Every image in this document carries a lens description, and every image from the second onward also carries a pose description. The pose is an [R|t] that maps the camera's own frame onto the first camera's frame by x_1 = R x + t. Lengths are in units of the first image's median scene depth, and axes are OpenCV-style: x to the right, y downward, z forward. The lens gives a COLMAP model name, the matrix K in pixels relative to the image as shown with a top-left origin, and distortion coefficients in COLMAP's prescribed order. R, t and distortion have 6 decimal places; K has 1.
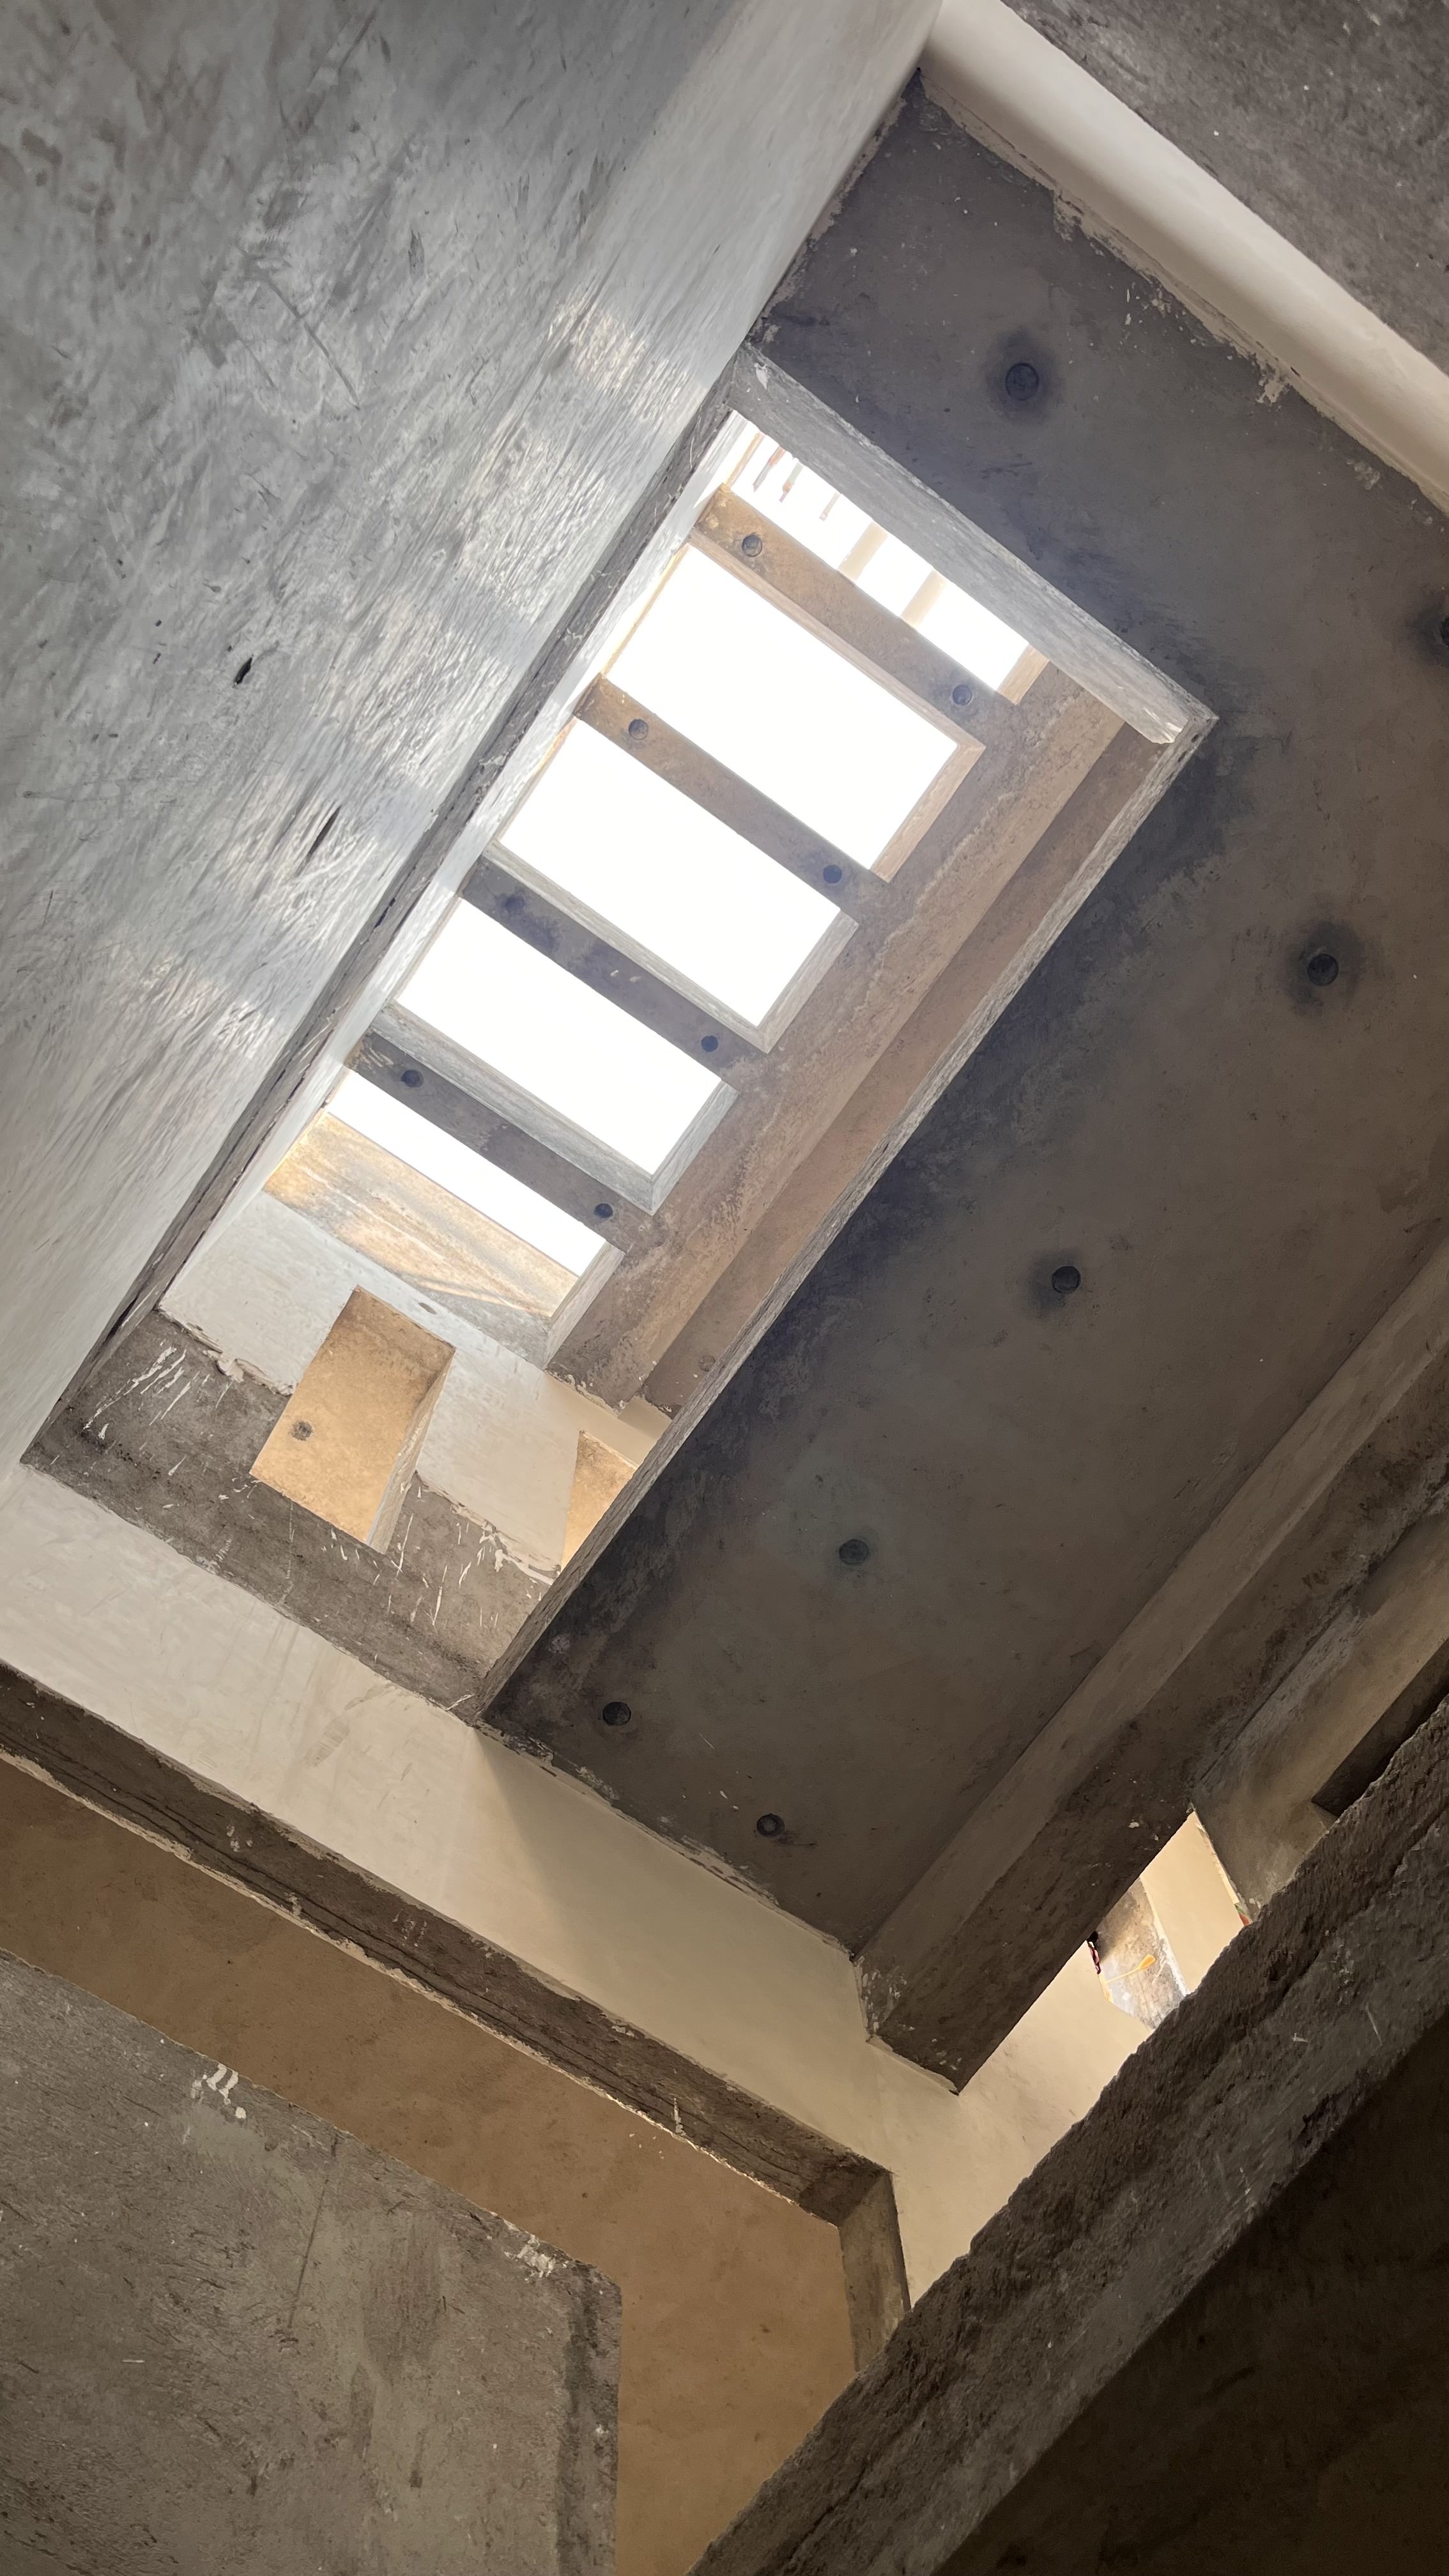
lens RADIAL K [[1929.0, 0, 724.5], [0, 1929.0, 1288.0], [0, 0, 1]] dist [0.004372, 0.001179]
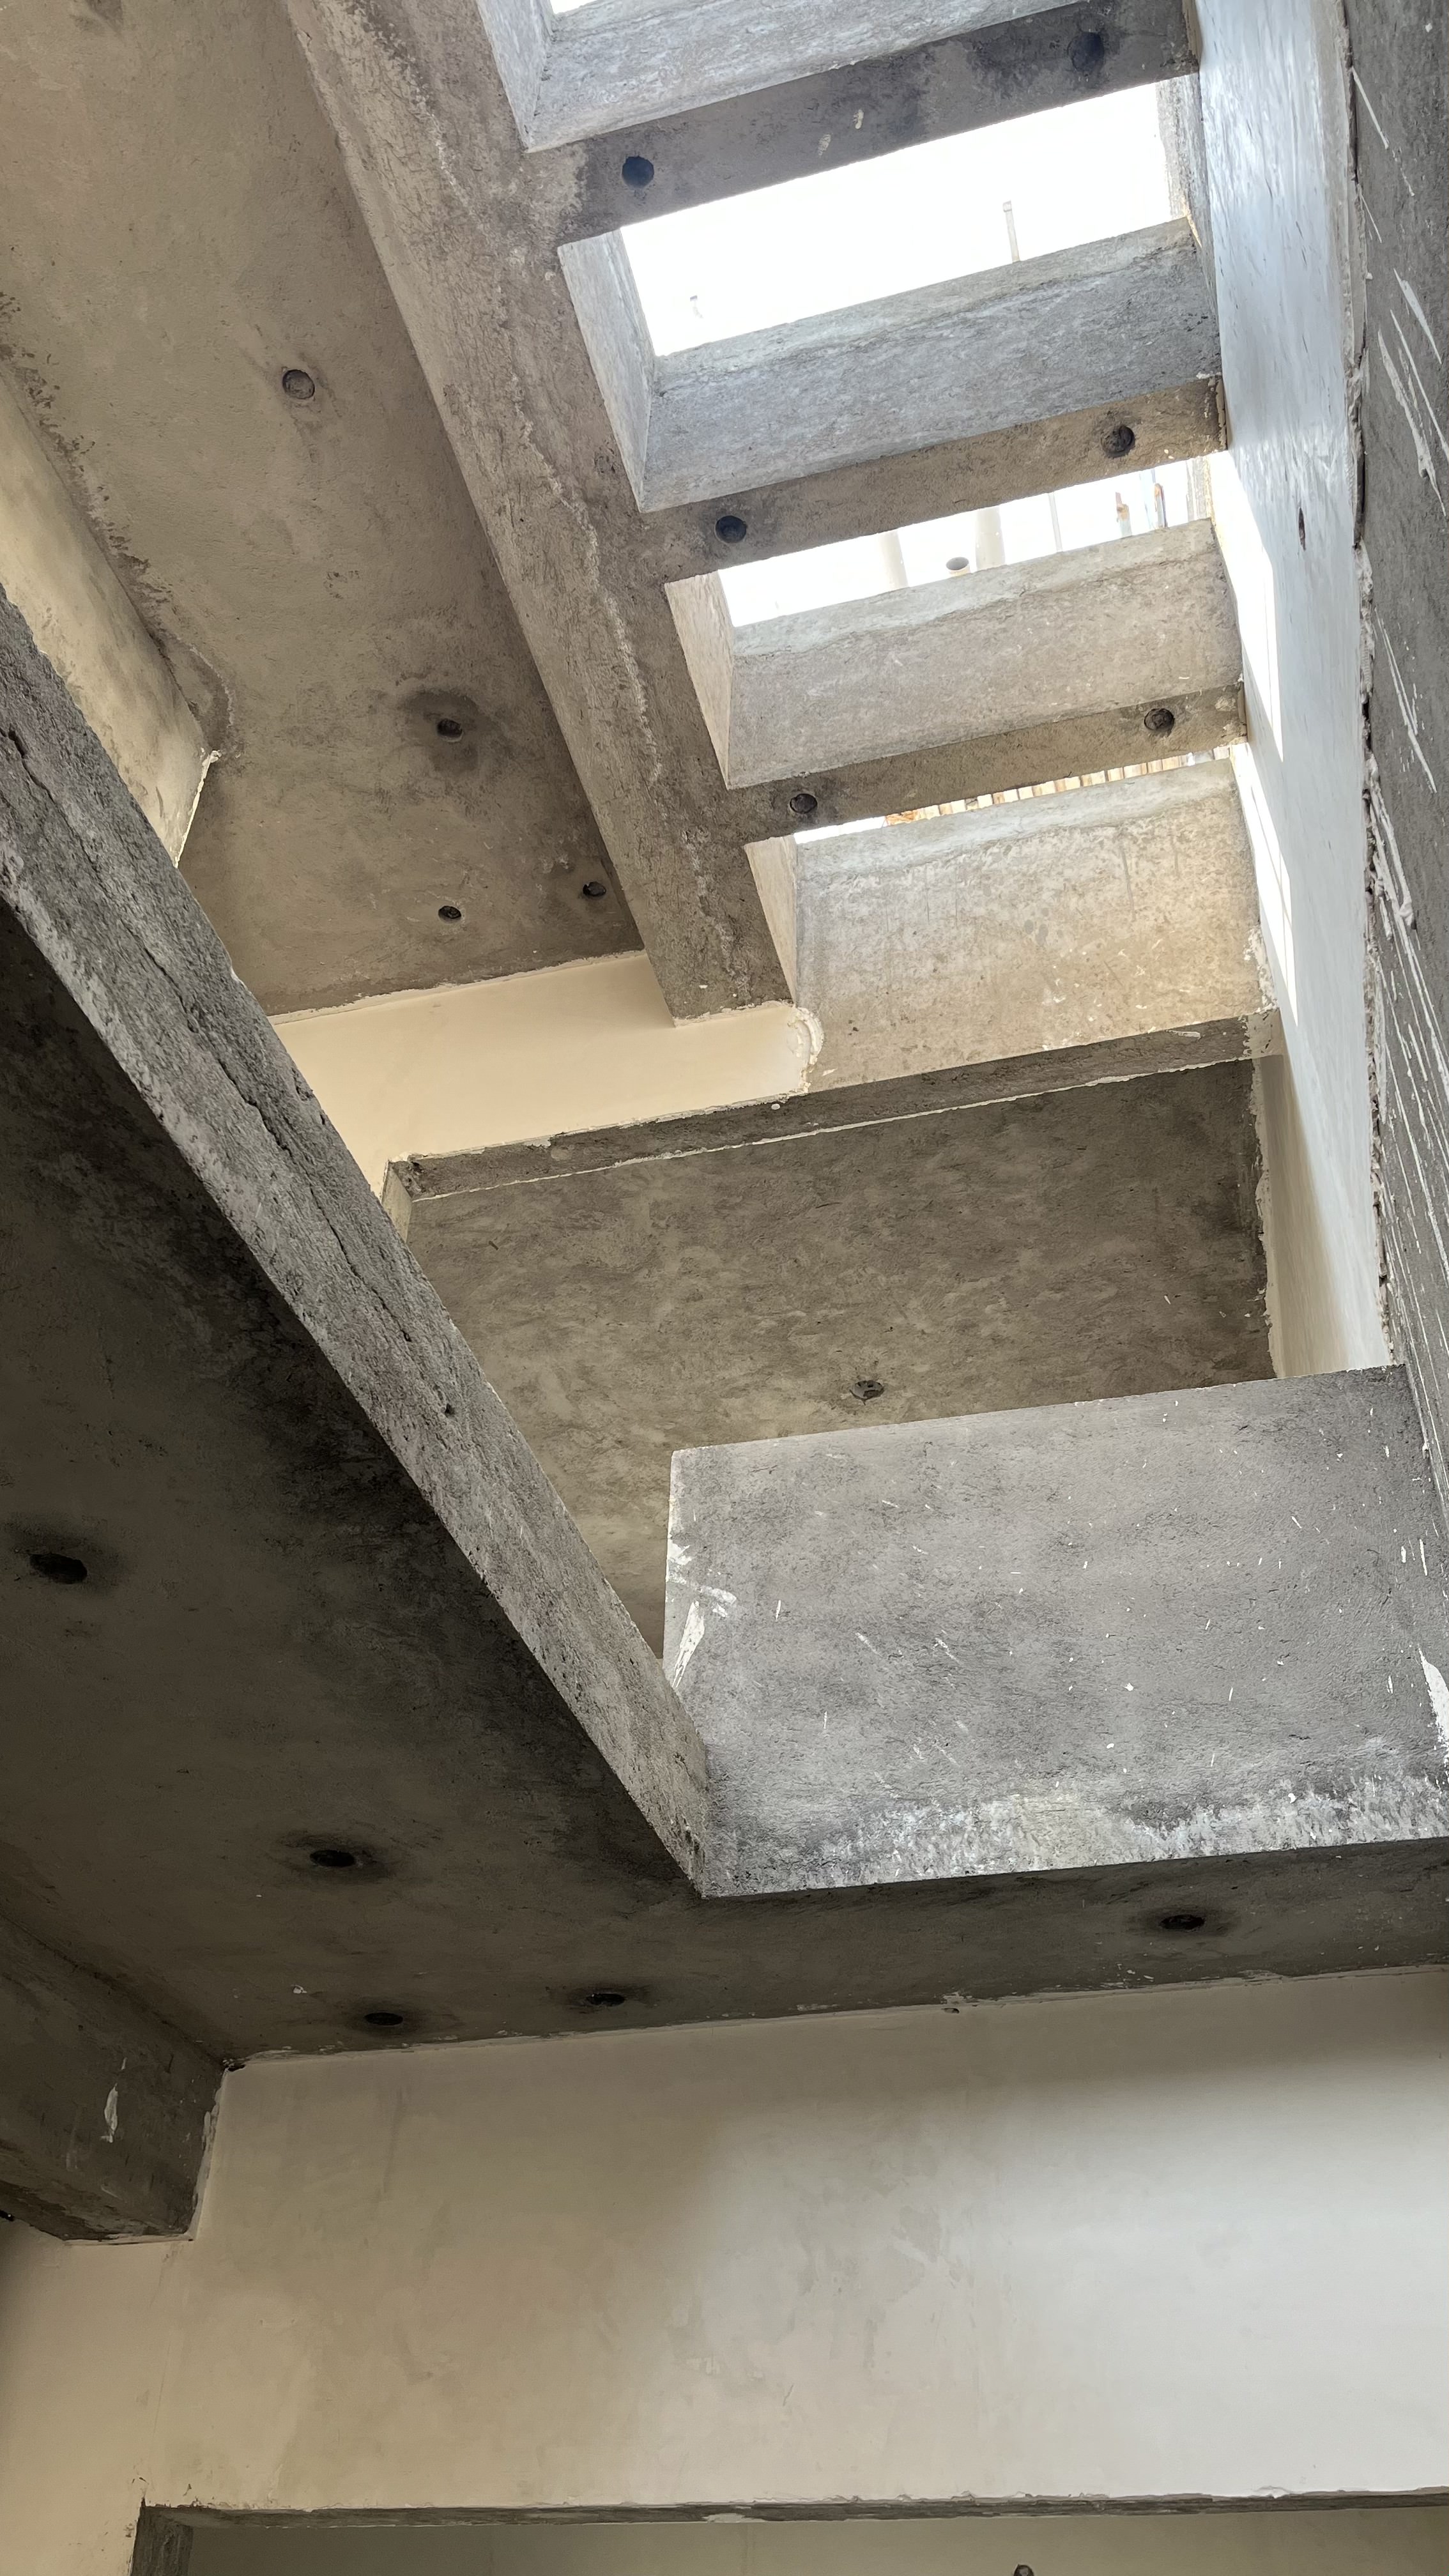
lens RADIAL K [[1929.0, 0, 724.5], [0, 1929.0, 1288.0], [0, 0, 1]] dist [0.004372, 0.001179]
pose [[-0.641513, 0.494133, 0.586766, -0.194243], [-0.739225, -0.193838, -0.644960, 0.145916], [-0.204958, -0.847502, 0.489625, 0.512618]]
